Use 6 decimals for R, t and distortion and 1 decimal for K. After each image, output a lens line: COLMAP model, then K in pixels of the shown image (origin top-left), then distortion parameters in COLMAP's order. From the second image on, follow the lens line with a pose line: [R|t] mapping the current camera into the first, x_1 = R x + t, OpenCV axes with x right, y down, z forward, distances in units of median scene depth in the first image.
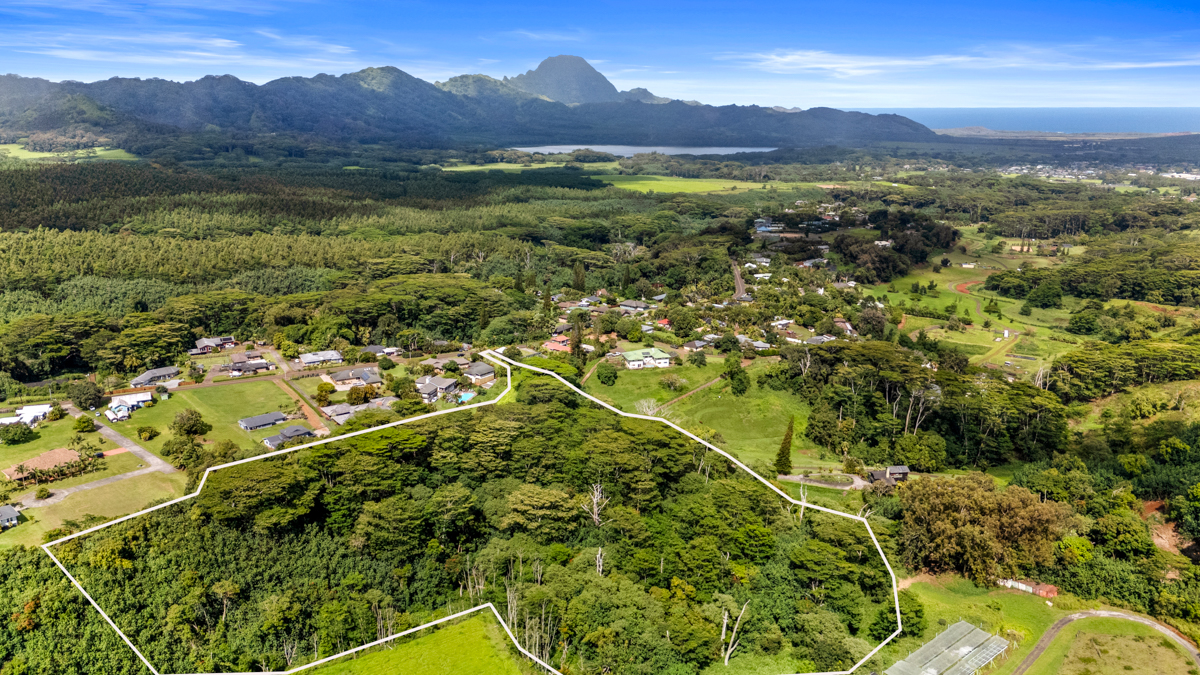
lens RADIAL K [[876.8, 0, 600.0], [0, 876.8, 337.5], [0, 0, 1]] dist [0.070946, -0.076310]
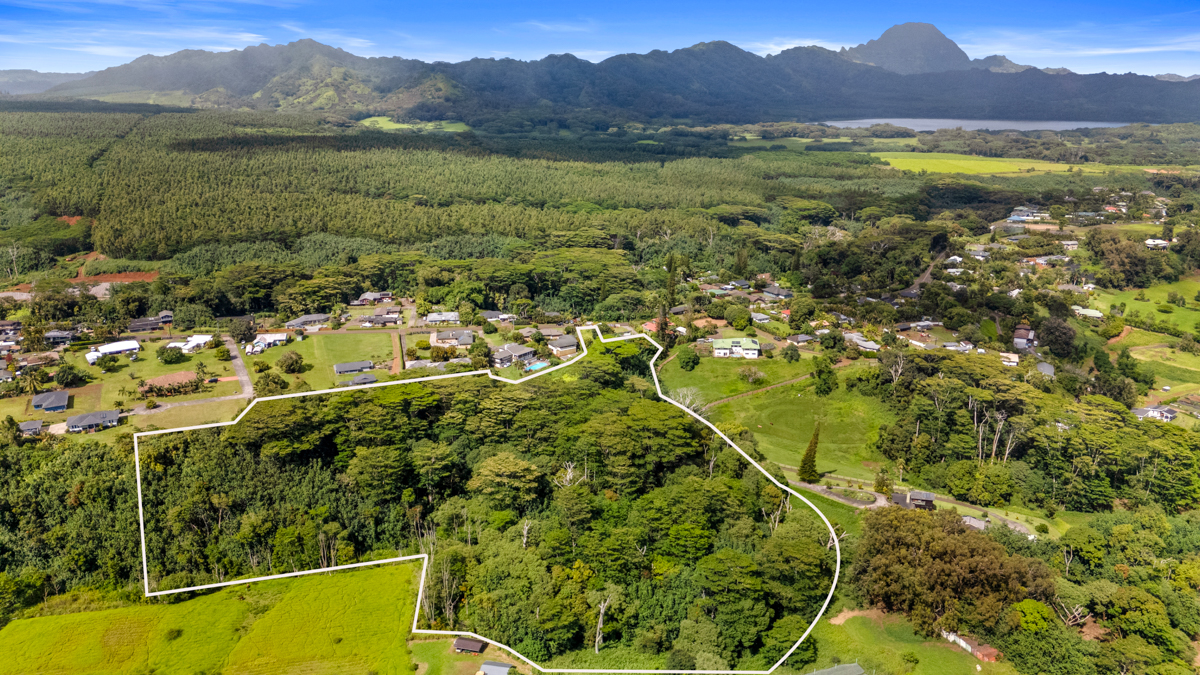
lens RADIAL K [[855.3, 0, 600.0], [0, 855.3, 337.5], [0, 0, 1]] dist [0.075575, -0.077669]
pose [[0.934294, 0.097369, -0.342948, 0.243670], [-0.085295, 0.995093, 0.050154, -0.023330], [0.346148, -0.017606, 0.938015, 0.037279]]
